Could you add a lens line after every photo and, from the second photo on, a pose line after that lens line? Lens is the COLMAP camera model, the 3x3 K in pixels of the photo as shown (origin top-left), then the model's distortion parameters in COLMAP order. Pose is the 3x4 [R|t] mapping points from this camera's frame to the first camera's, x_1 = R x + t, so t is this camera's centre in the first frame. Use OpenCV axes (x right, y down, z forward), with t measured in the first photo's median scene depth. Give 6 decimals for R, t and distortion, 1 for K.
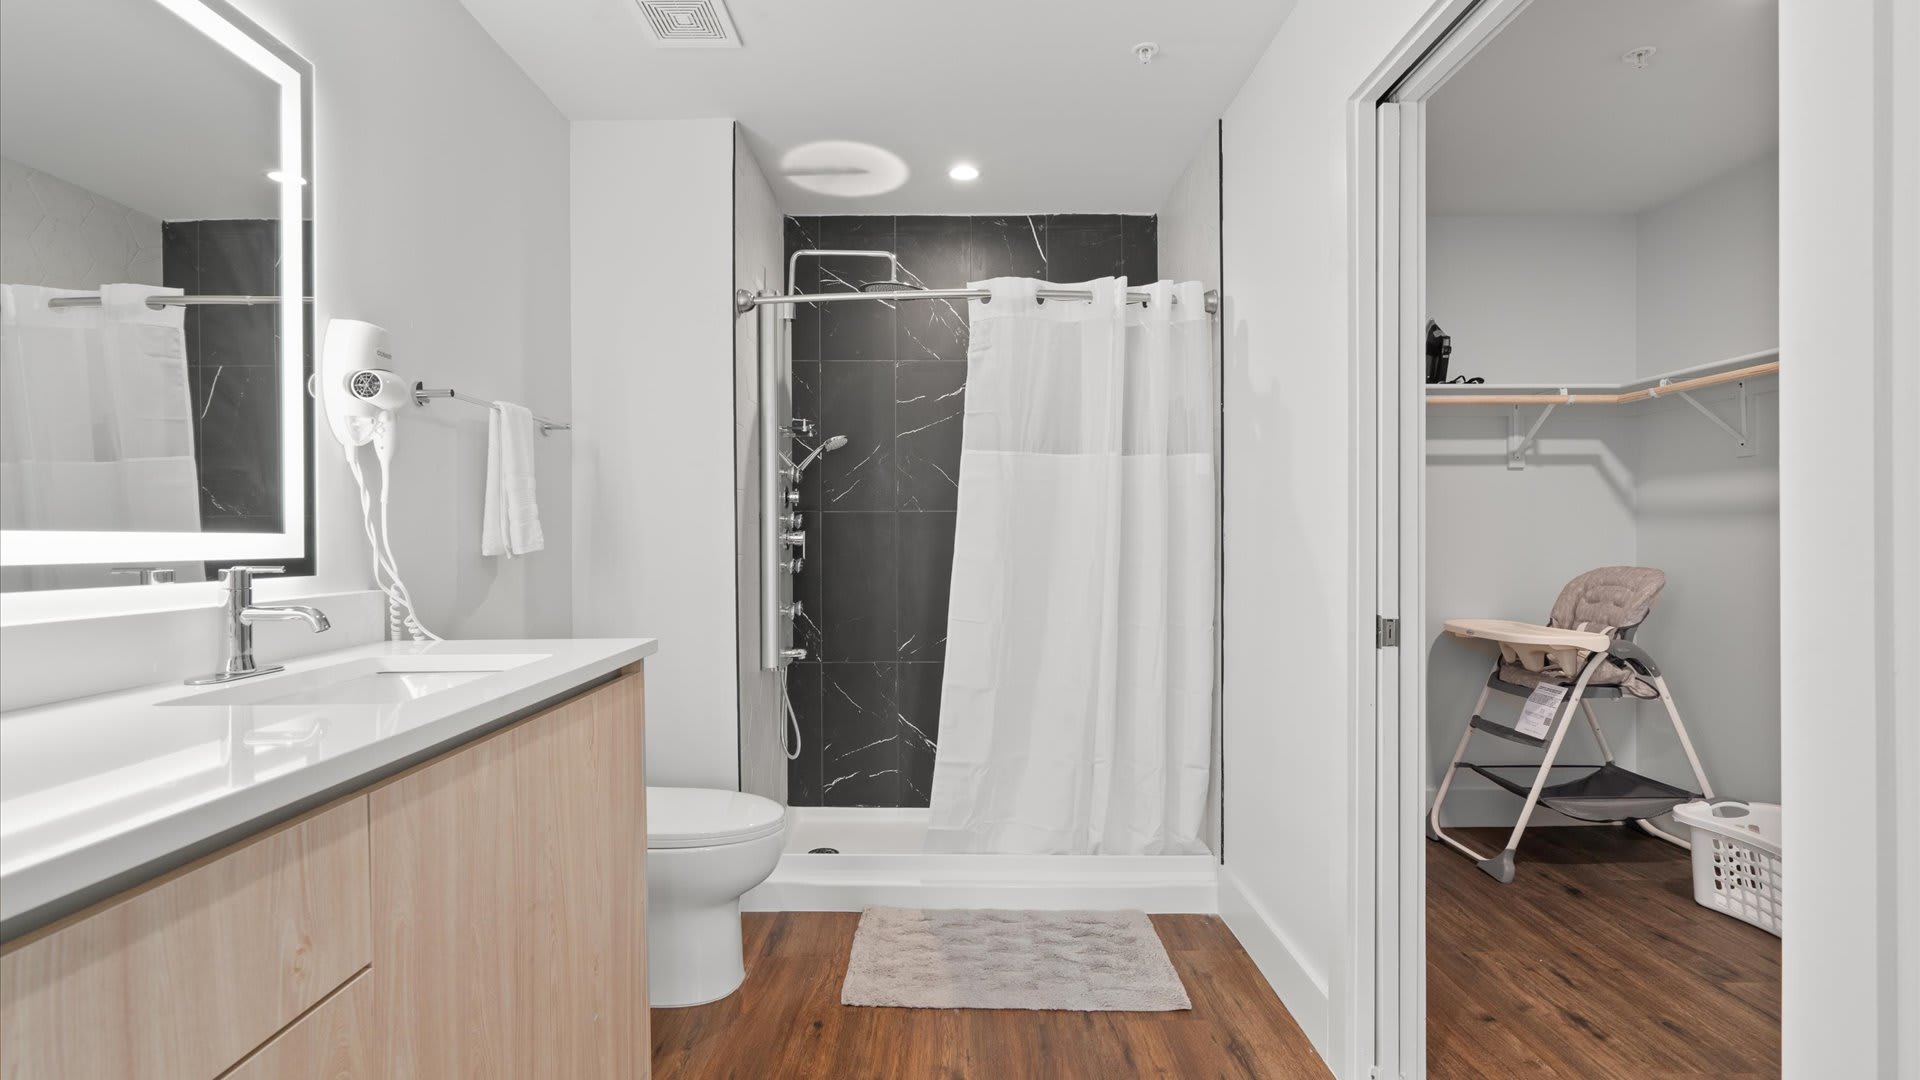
lens RADIAL K [[869.9, 0, 960.0], [0, 869.9, 540.0], [0, 0, 1]] dist [0.000403, 0.000120]
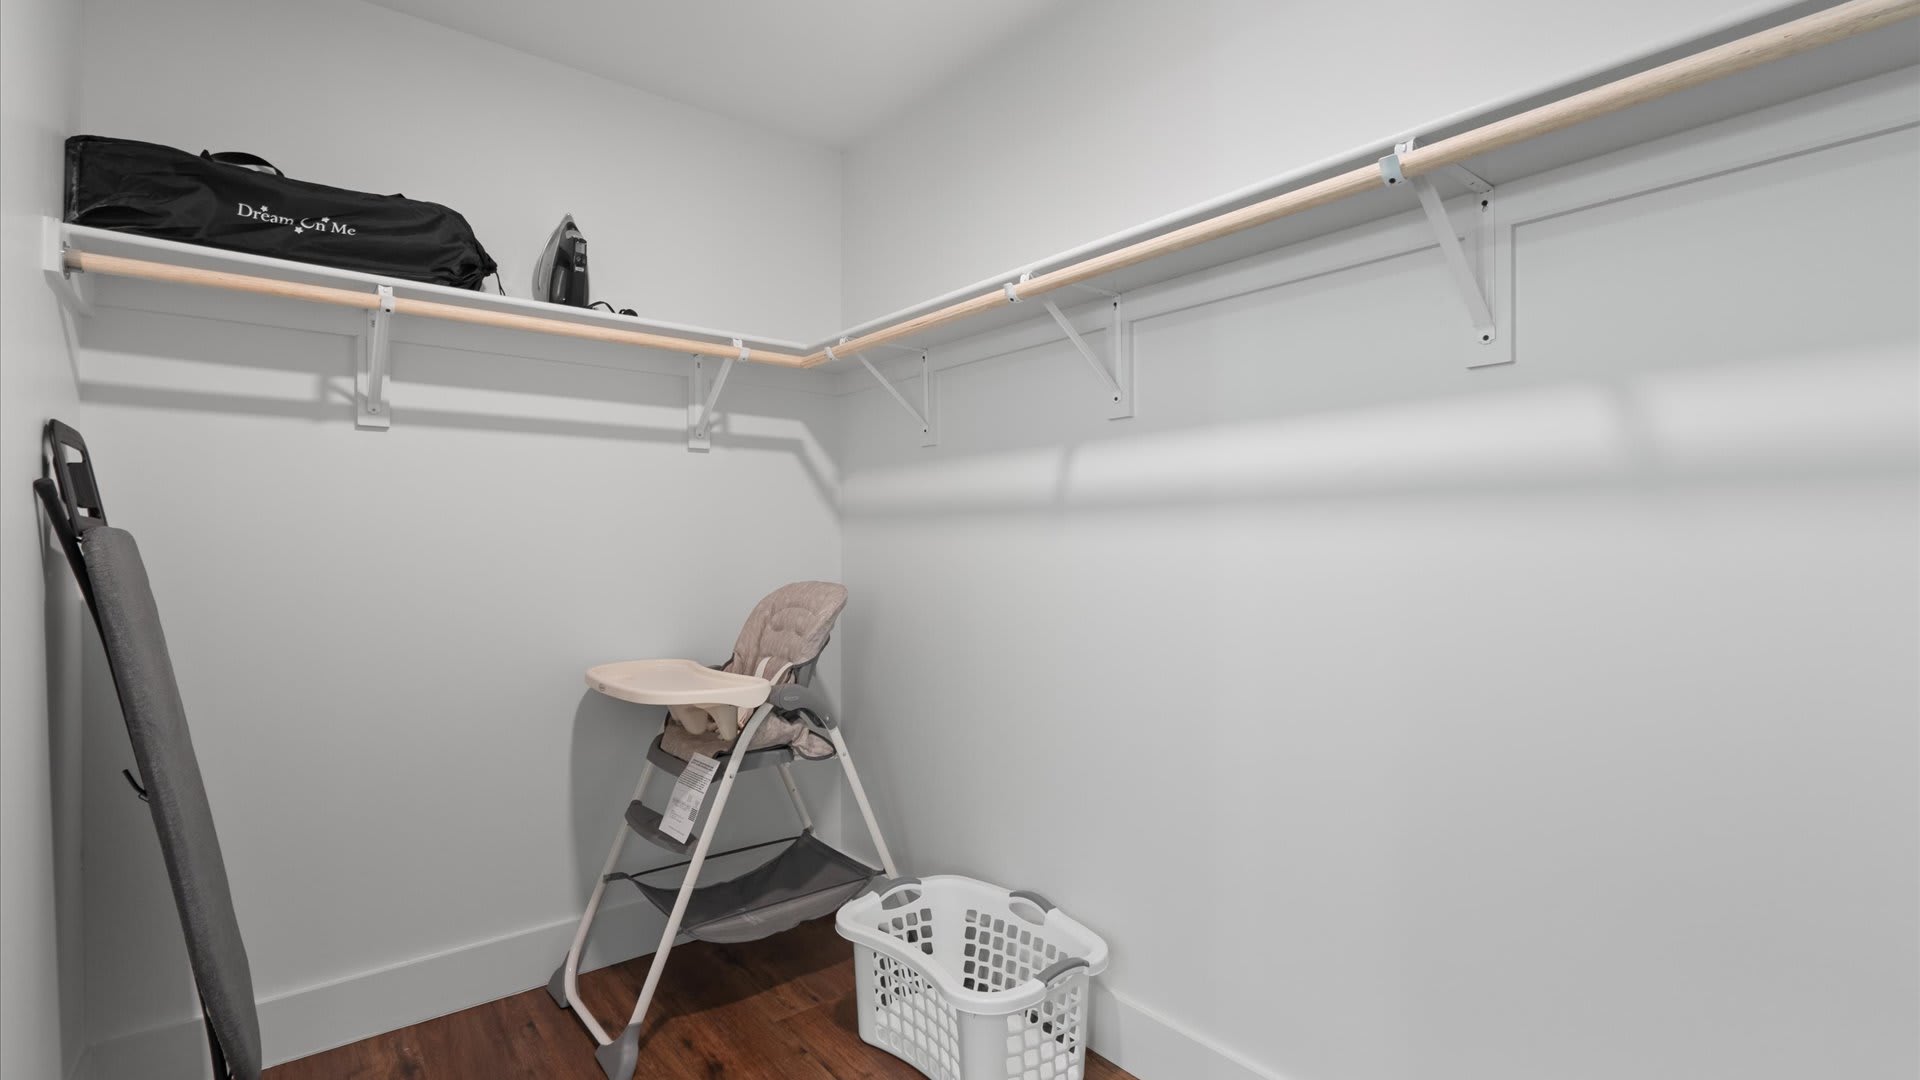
lens RADIAL K [[869.9, 0, 960.0], [0, 869.9, 540.0], [0, 0, 1]] dist [0.000403, 0.000120]
pose [[0.783730, 0.006492, 0.621068, 0.384323], [-0.001090, 0.999958, -0.009078, 0.000305], [-0.621101, 0.006438, 0.783704, 0.311577]]
